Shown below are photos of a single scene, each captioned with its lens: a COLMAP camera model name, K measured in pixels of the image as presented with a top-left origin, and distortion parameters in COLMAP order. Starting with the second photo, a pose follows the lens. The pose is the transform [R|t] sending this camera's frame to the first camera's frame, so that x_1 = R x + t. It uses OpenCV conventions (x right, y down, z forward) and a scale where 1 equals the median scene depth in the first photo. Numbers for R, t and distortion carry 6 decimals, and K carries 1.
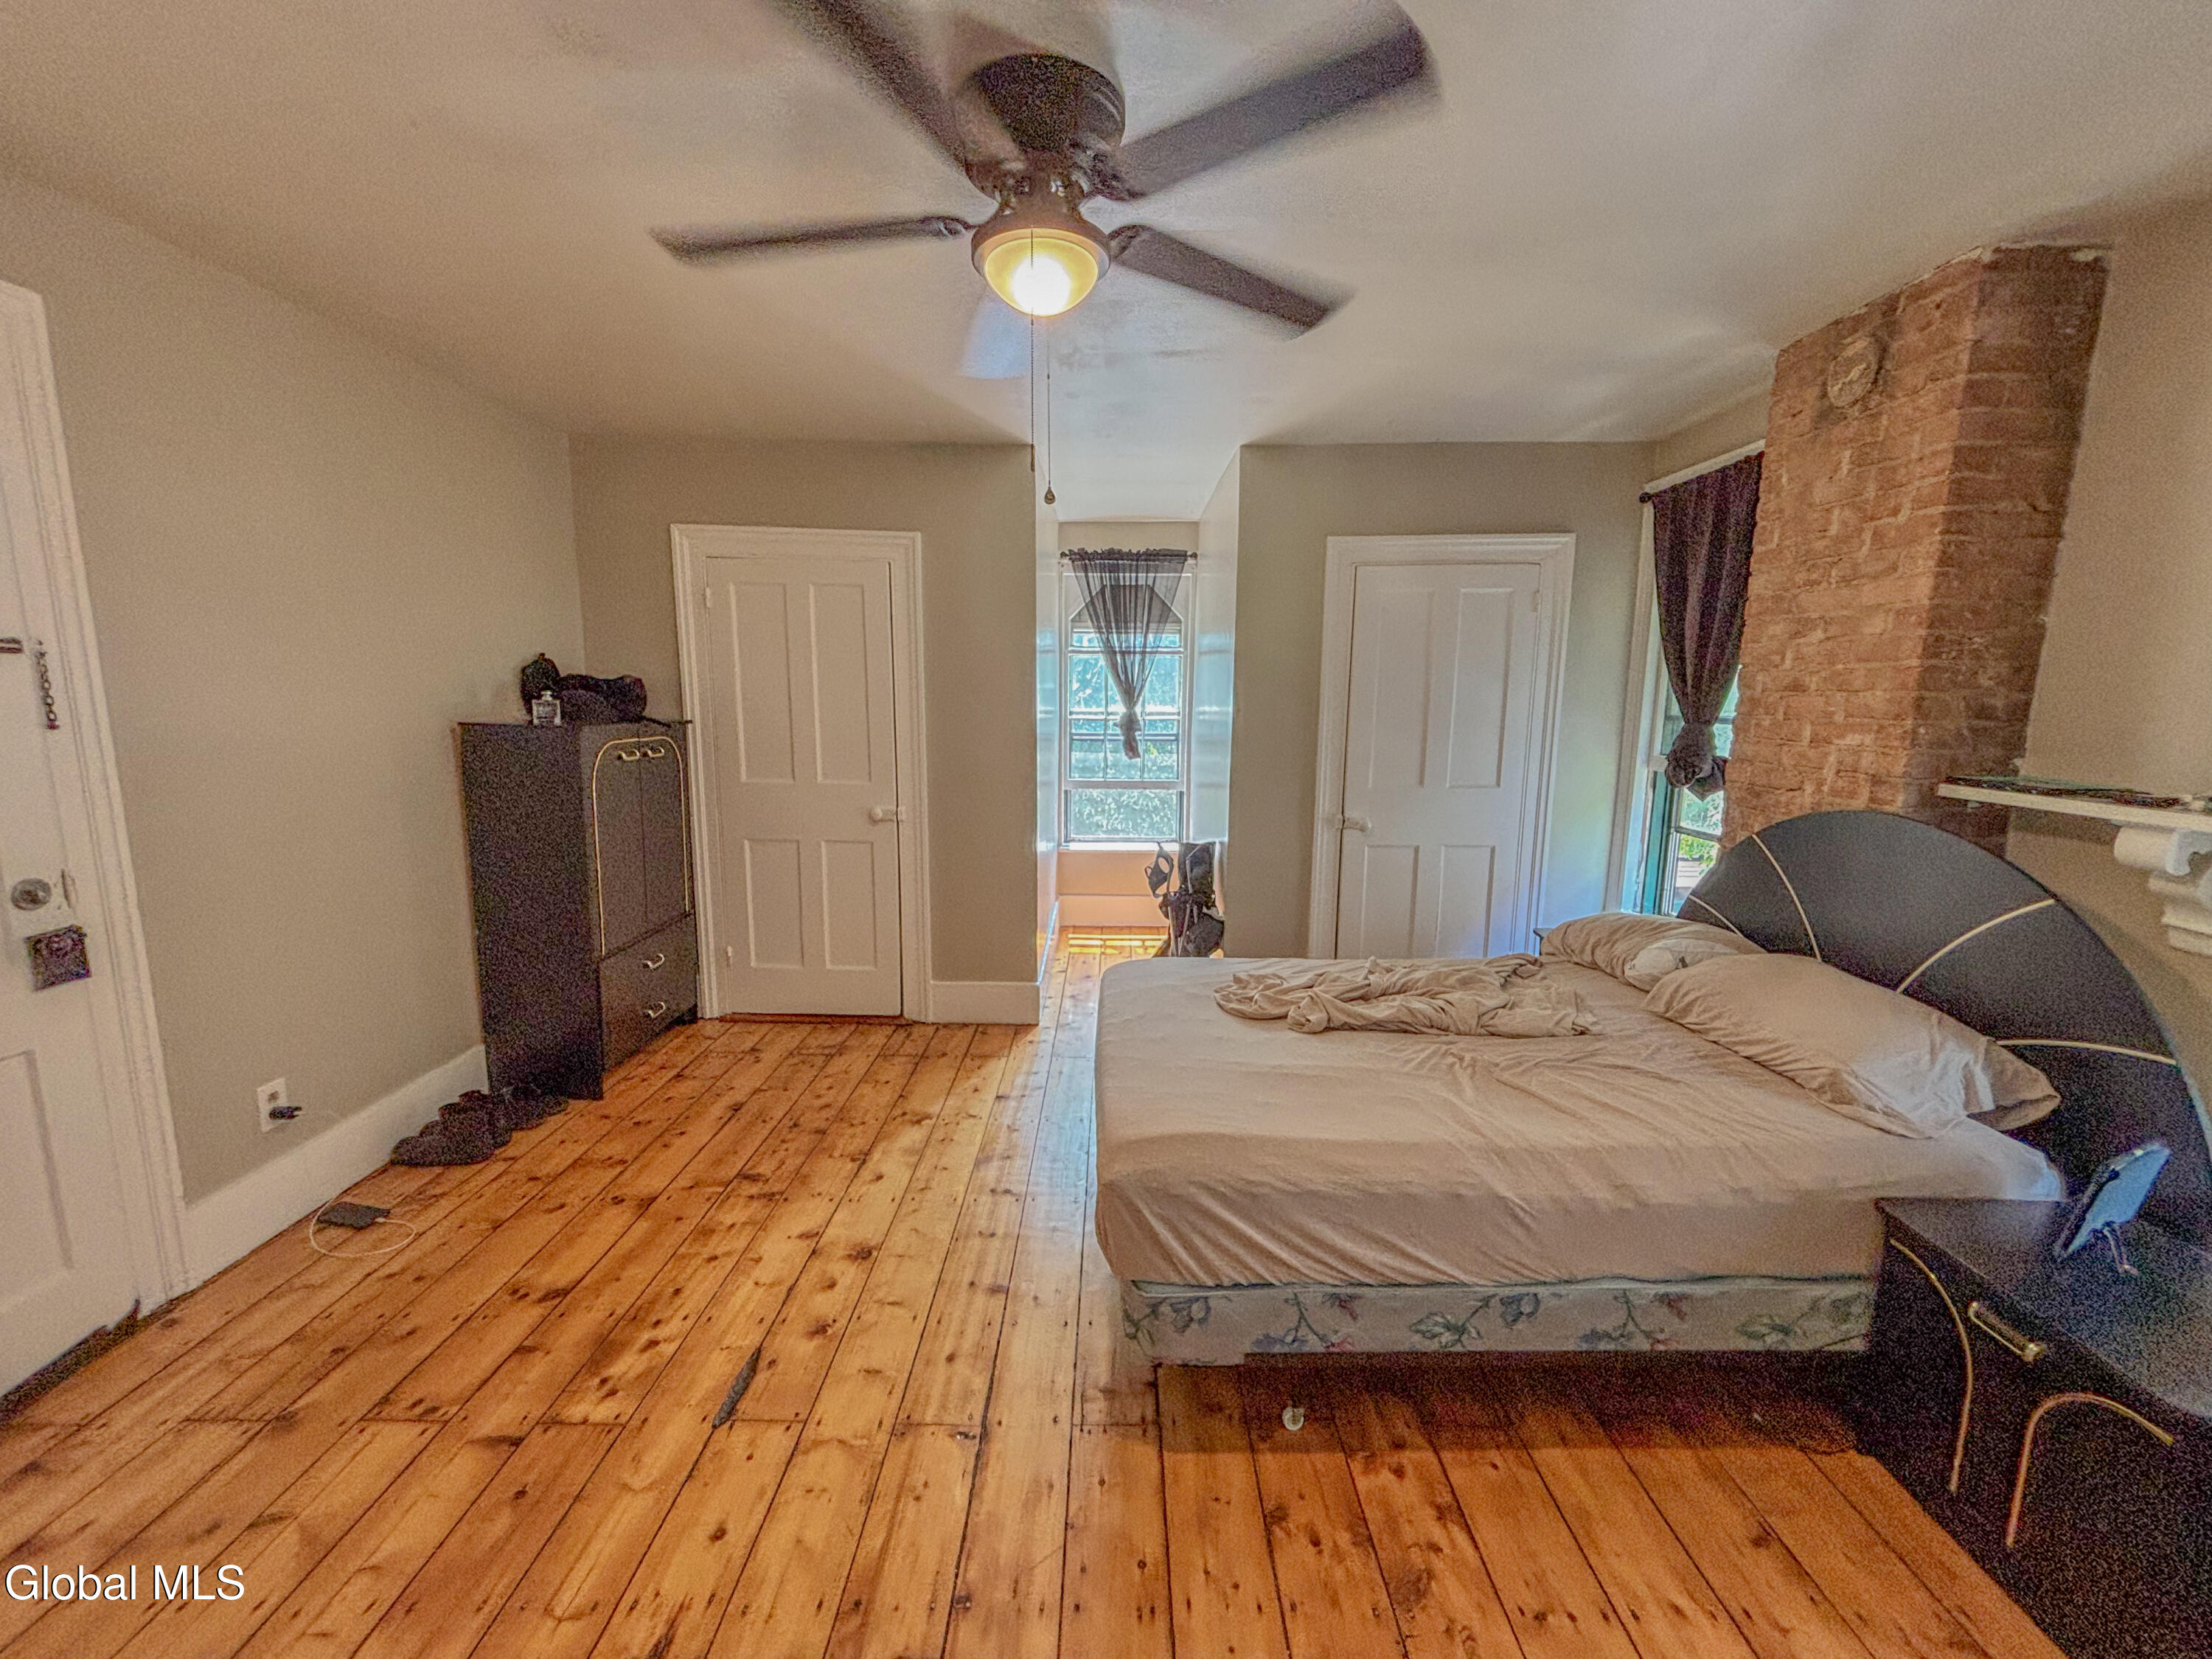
lens RADIAL K [[895.6, 0, 1106.0], [0, 895.6, 825.5], [0, 0, 1]] dist [-0.001446, 0.000180]
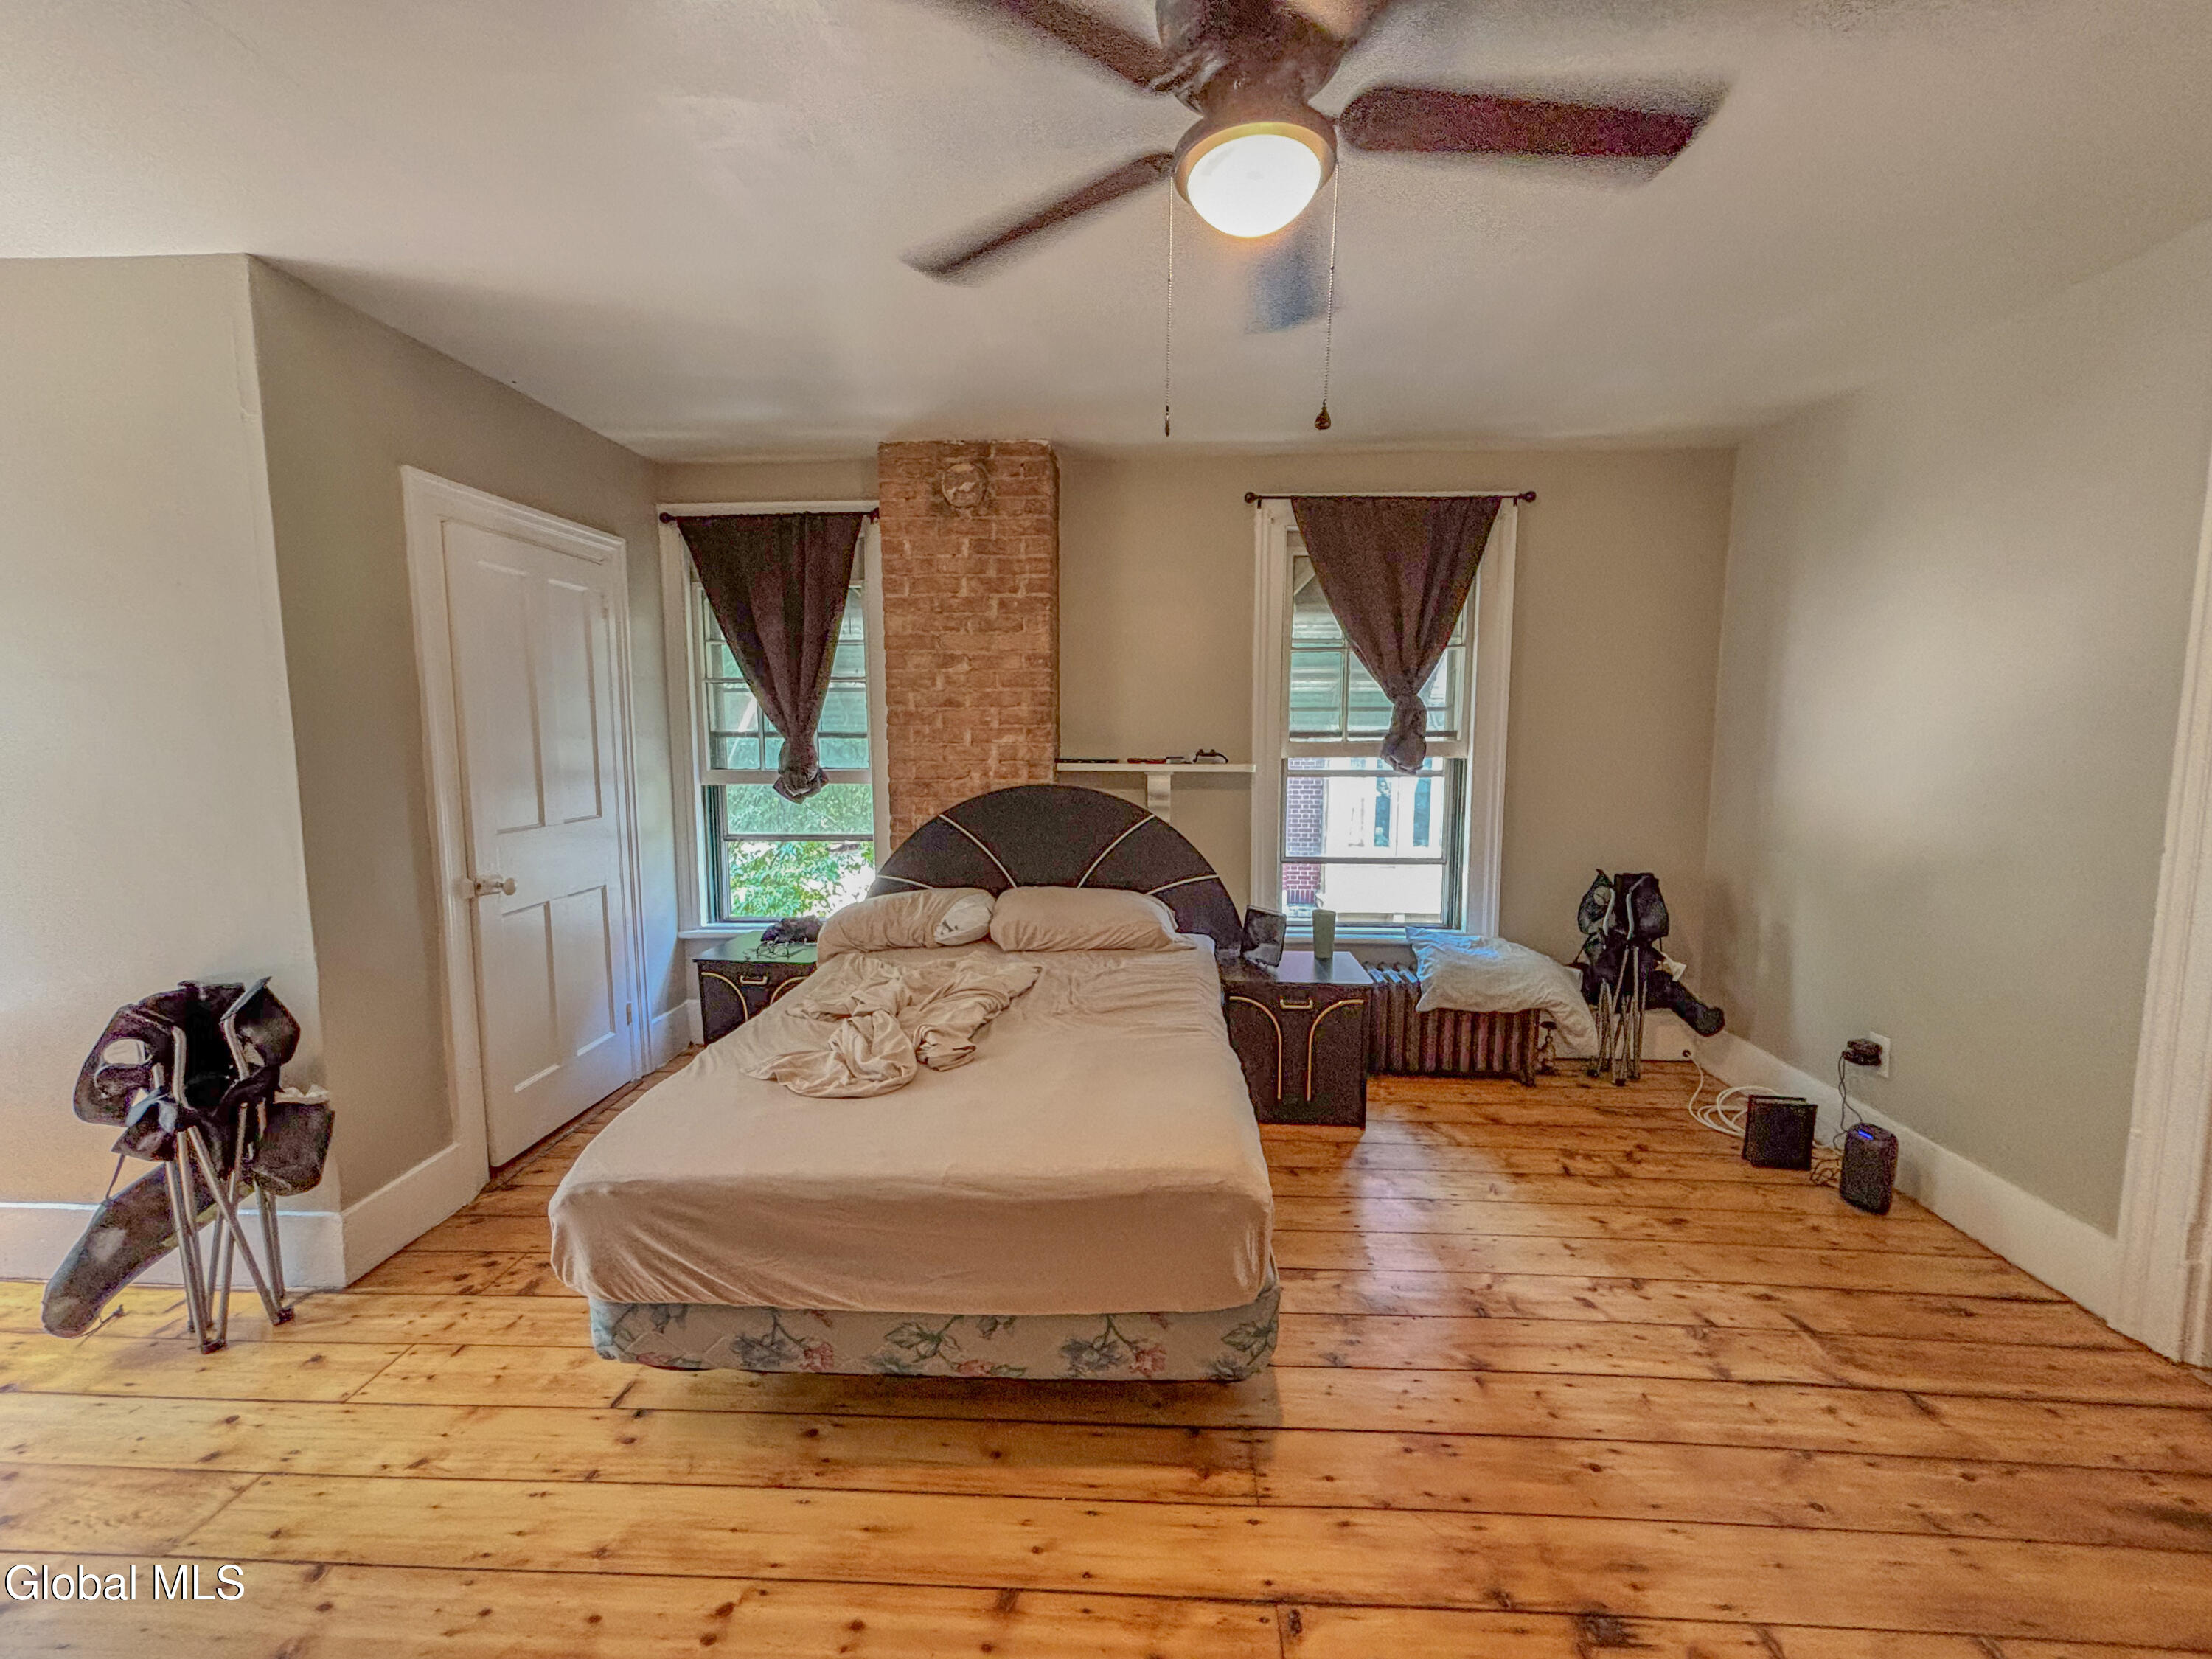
lens RADIAL K [[892.2, 0, 1106.9], [0, 892.2, 835.5], [0, 0, 1]] dist [0.006966, 0.000057]
pose [[0.046606, -0.119354, 0.991757, -0.641708], [0.151857, 0.982143, 0.111060, -0.077136], [-0.987303, 0.145430, 0.063898, 0.757272]]
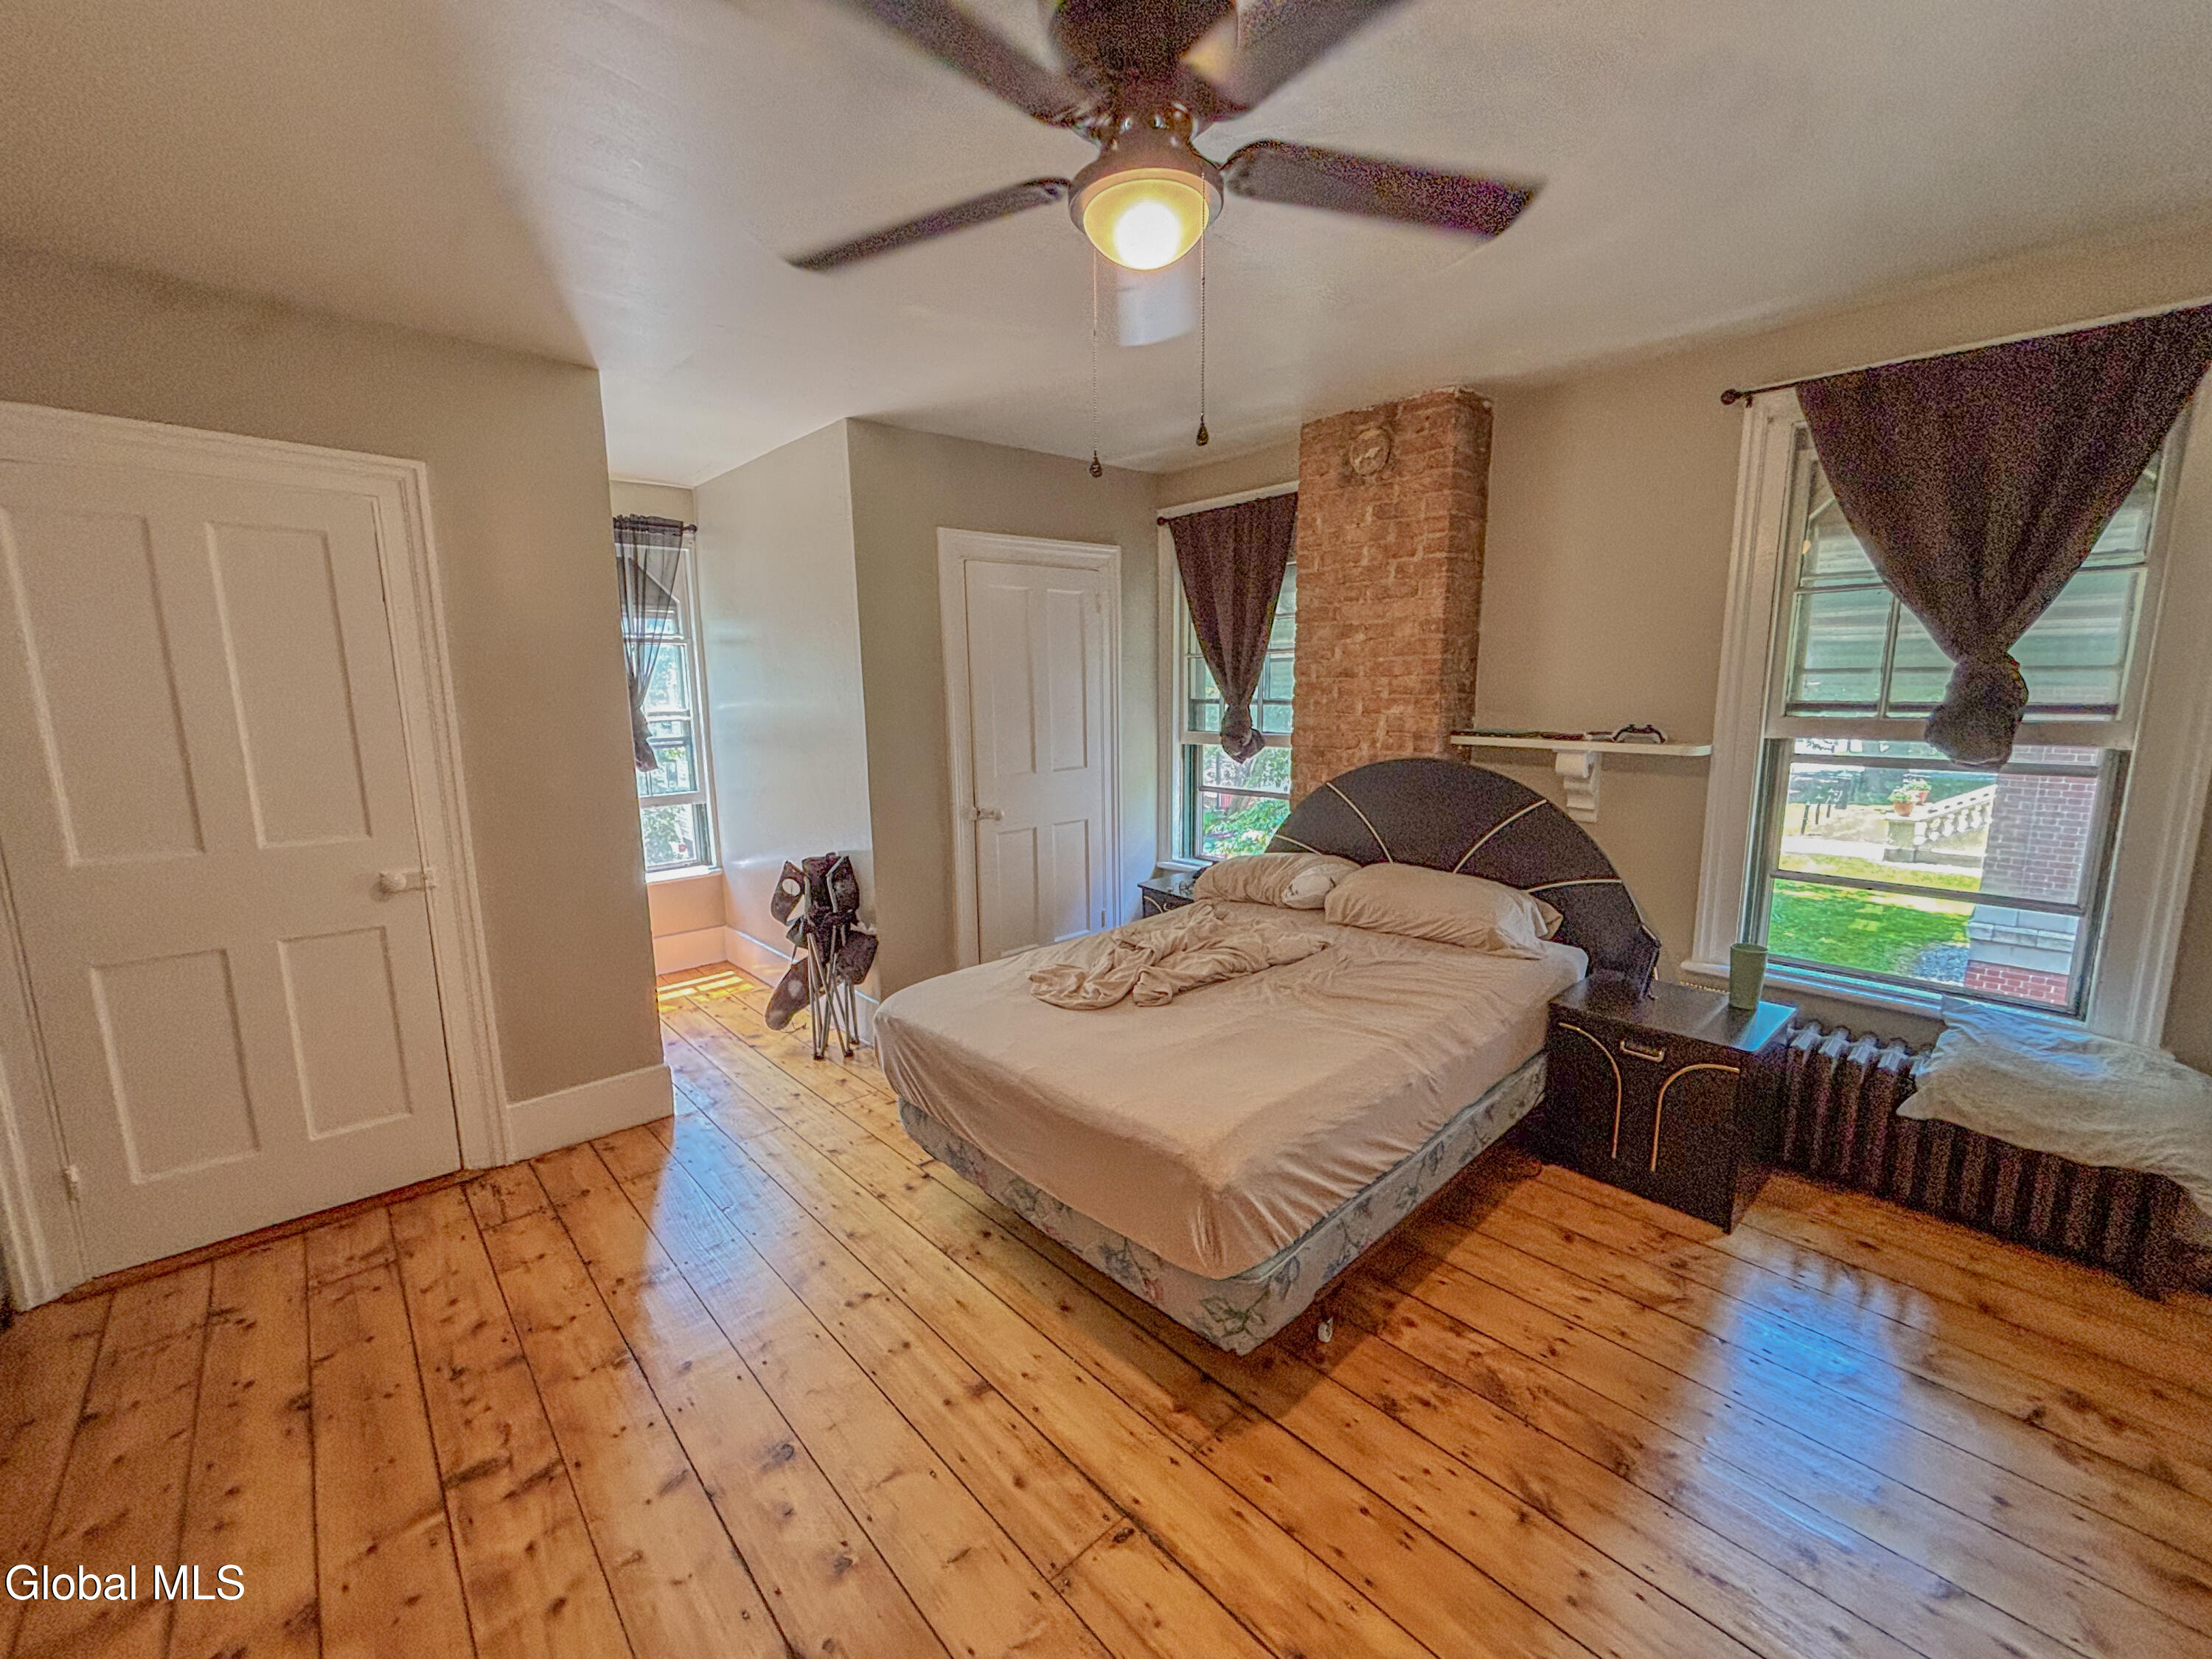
lens RADIAL K [[897.5, 0, 1106.0], [0, 897.5, 829.5], [0, 0, 1]] dist [-0.000762, 0.000046]
pose [[0.729073, -0.128154, 0.672331, -0.503498], [0.120849, 0.990984, 0.057845, -0.043946], [-0.673683, 0.039077, 0.737987, 0.250195]]
